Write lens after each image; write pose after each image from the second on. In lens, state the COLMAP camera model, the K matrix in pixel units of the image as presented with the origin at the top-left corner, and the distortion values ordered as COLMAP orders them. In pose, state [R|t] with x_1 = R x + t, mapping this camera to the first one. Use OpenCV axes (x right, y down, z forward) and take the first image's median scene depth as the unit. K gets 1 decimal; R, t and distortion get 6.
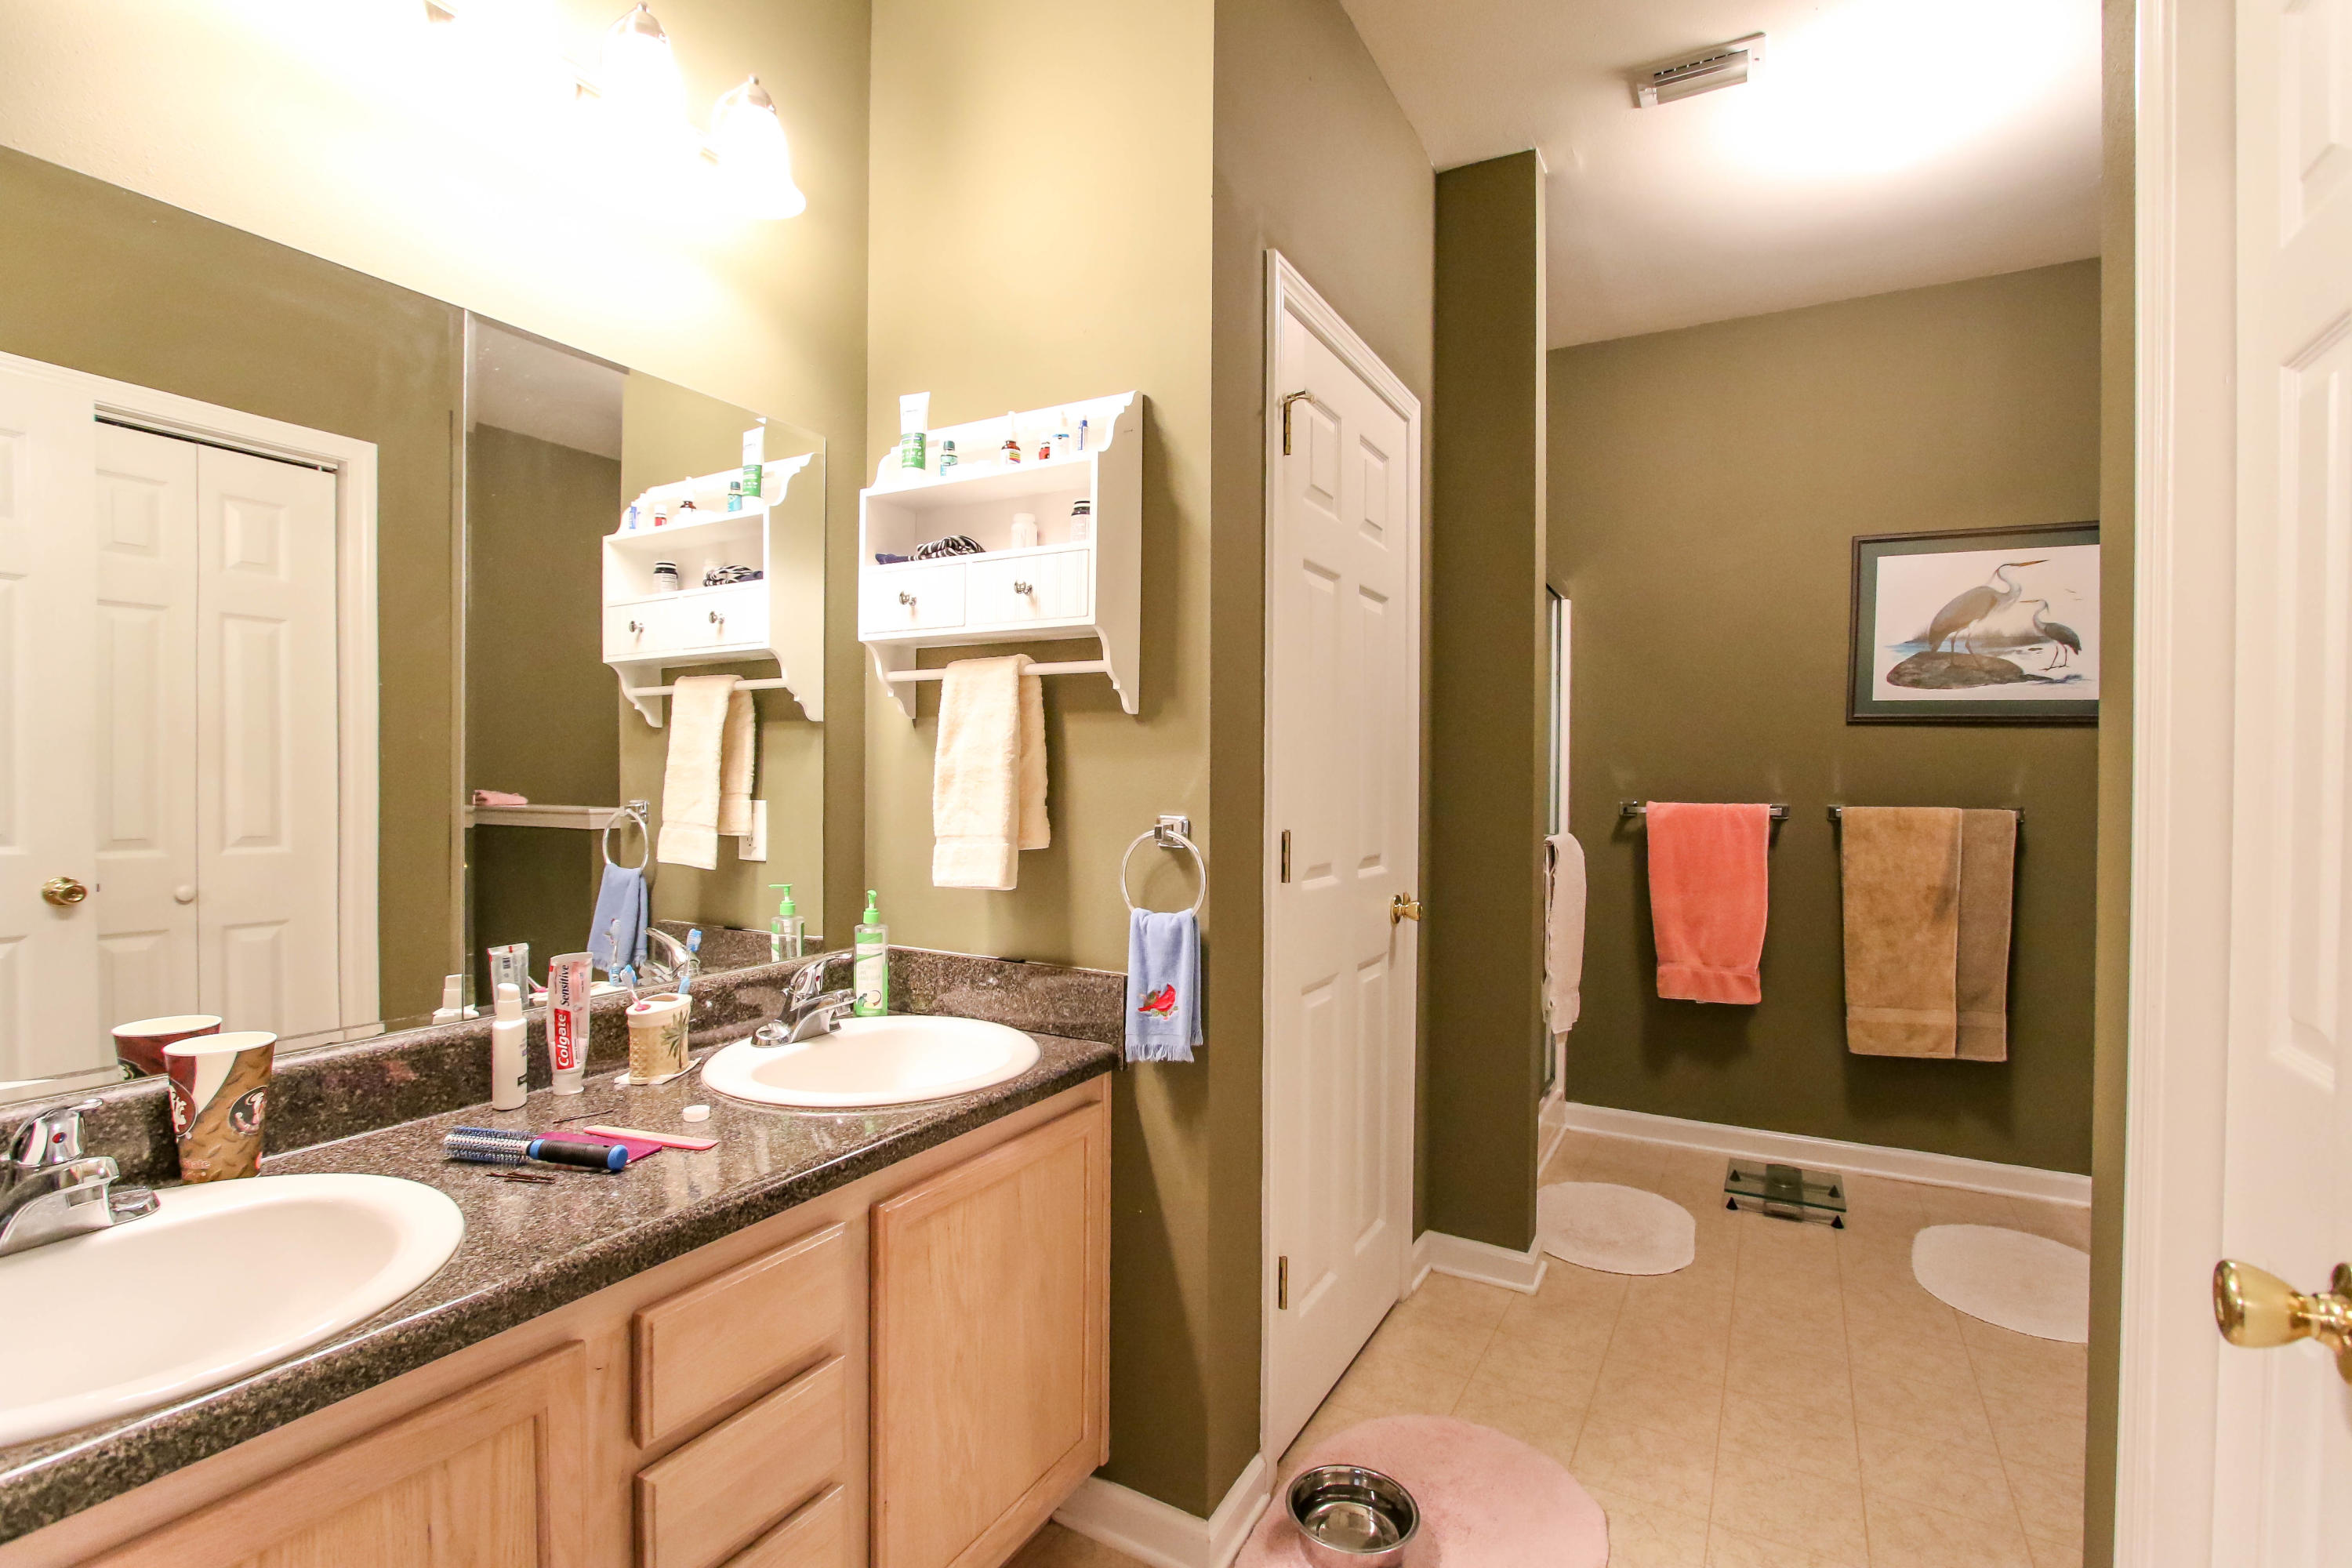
lens RADIAL K [[1094.4, 0, 1169.7], [0, 1094.4, 784.8], [0, 0, 1]] dist [-0.016889, 0.001193]
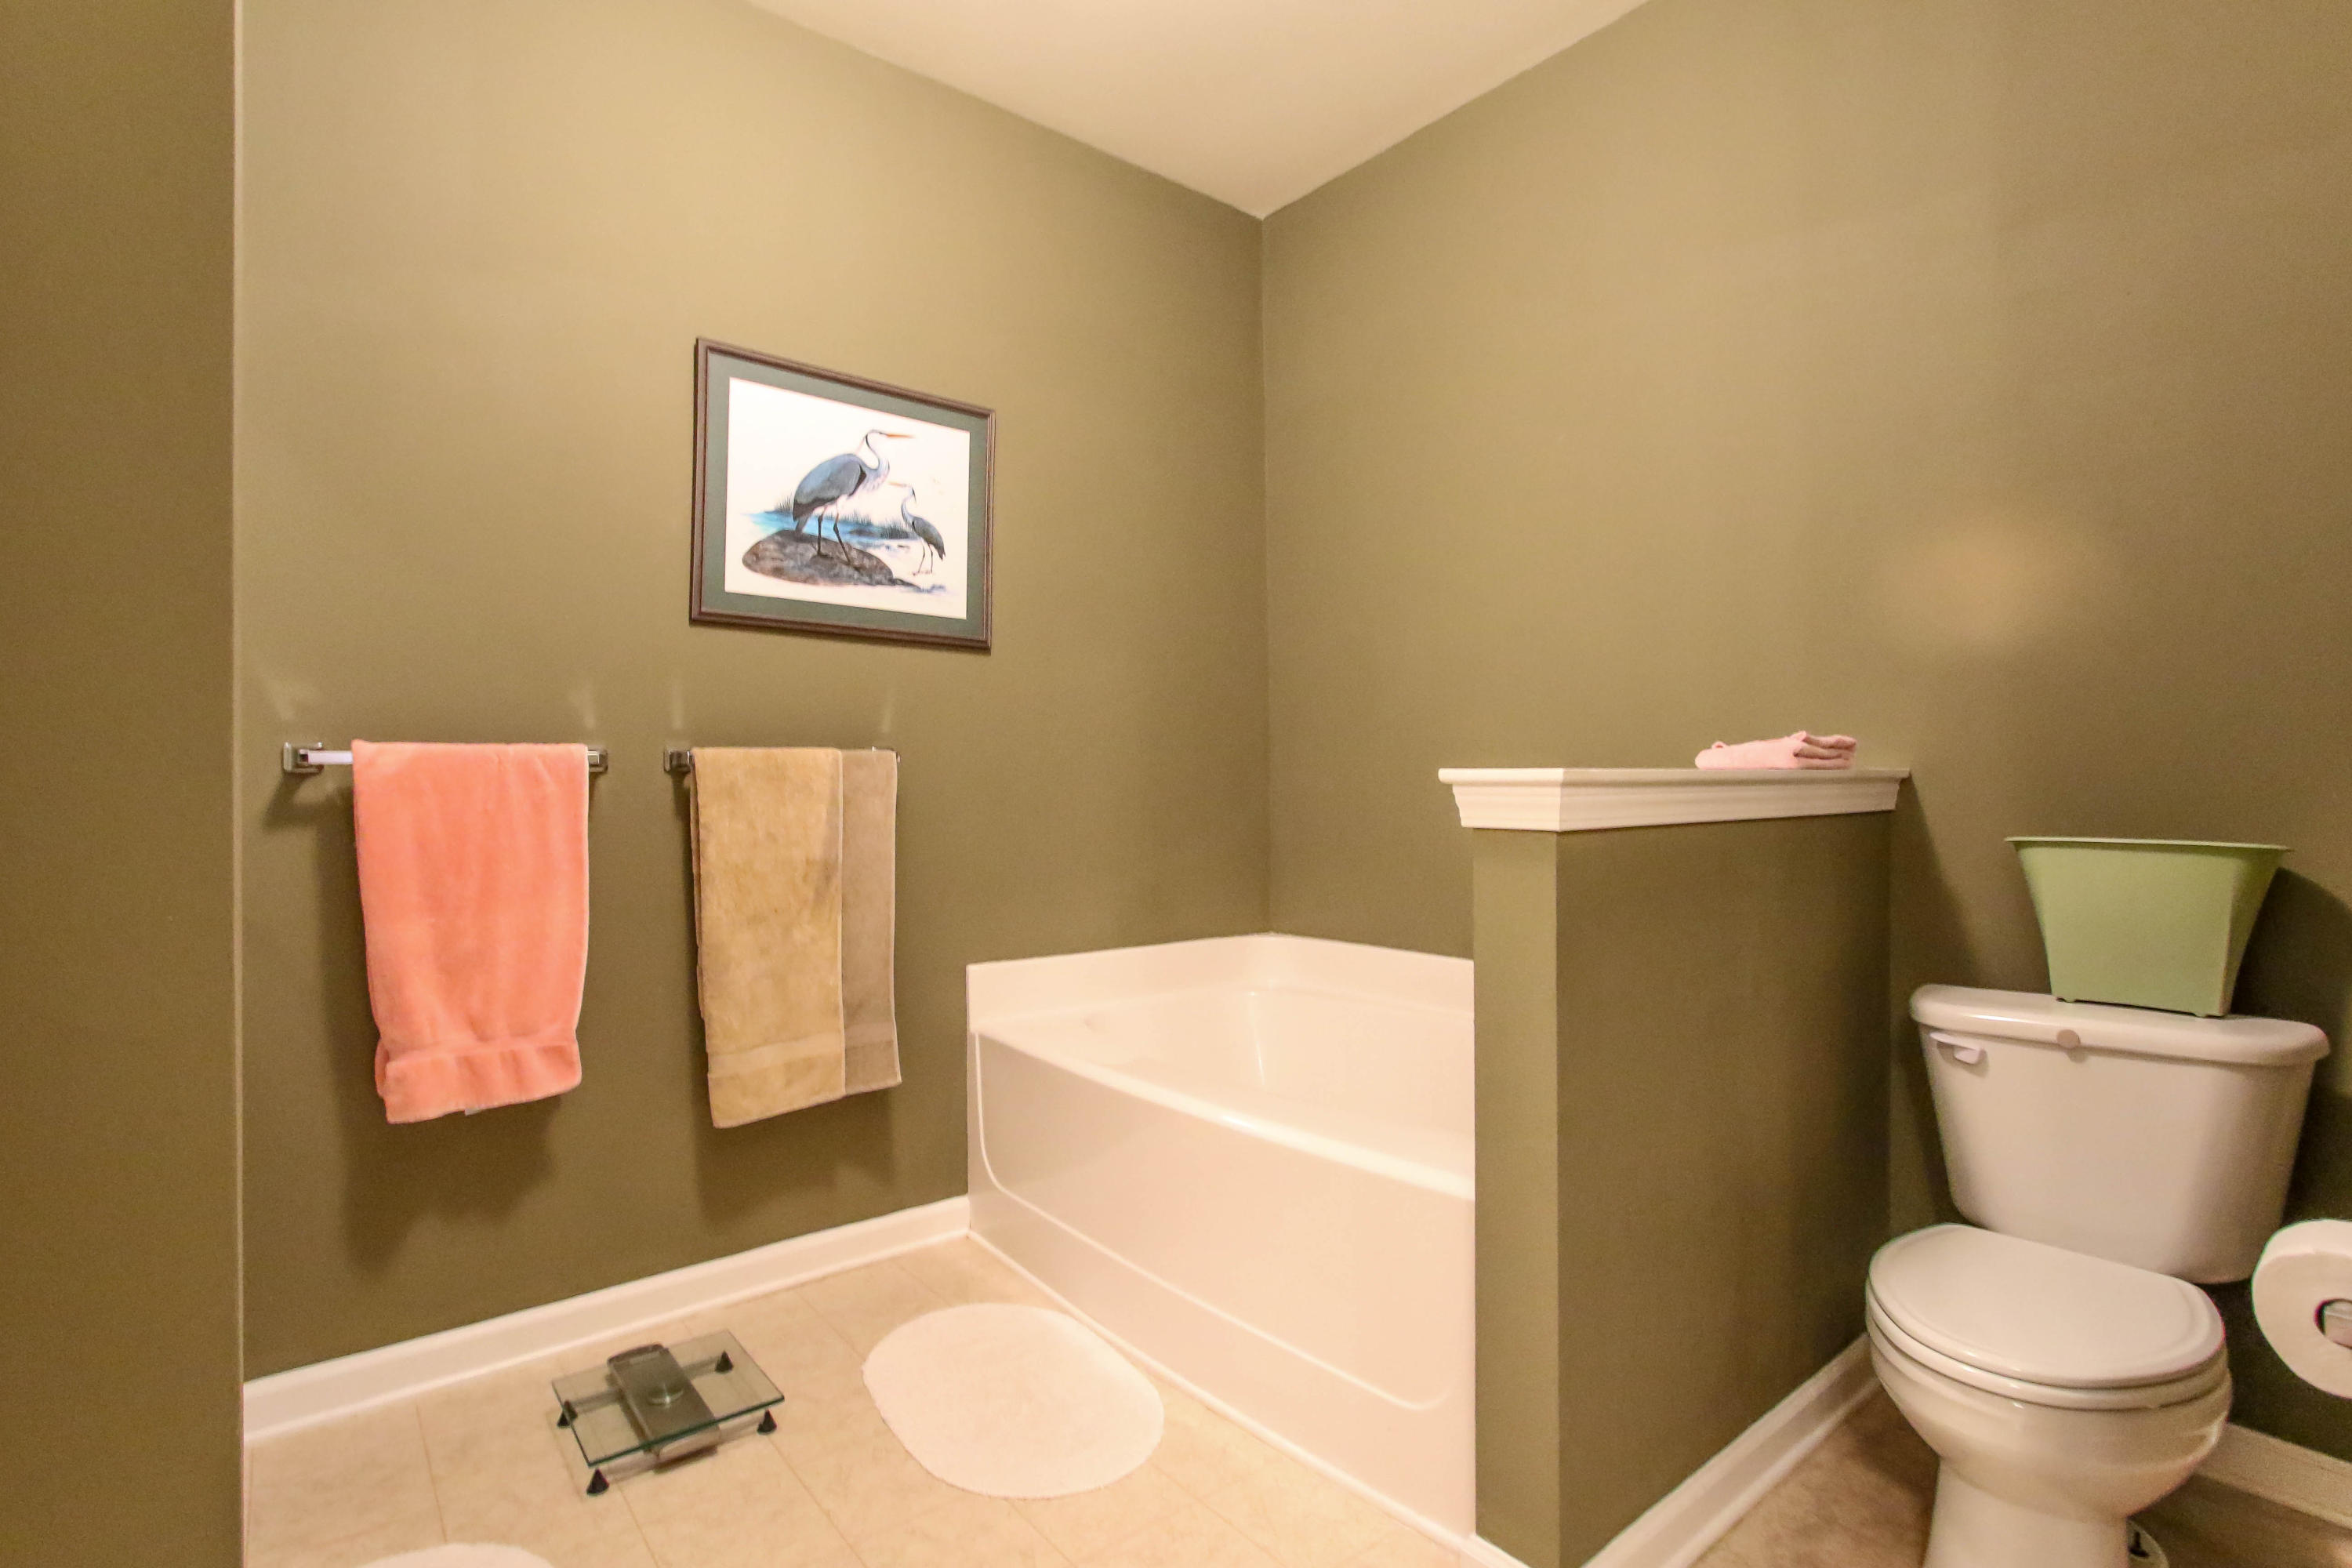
lens RADIAL K [[1135.1, 0, 1171.2], [0, 1135.1, 768.3], [0, 0, 1]] dist [-0.018461, 0.005702]
pose [[0.383484, -0.006291, 0.923526, 0.111282], [0.015276, 0.999883, 0.000469, 0.036717], [-0.923421, 0.013928, 0.383535, 0.493915]]
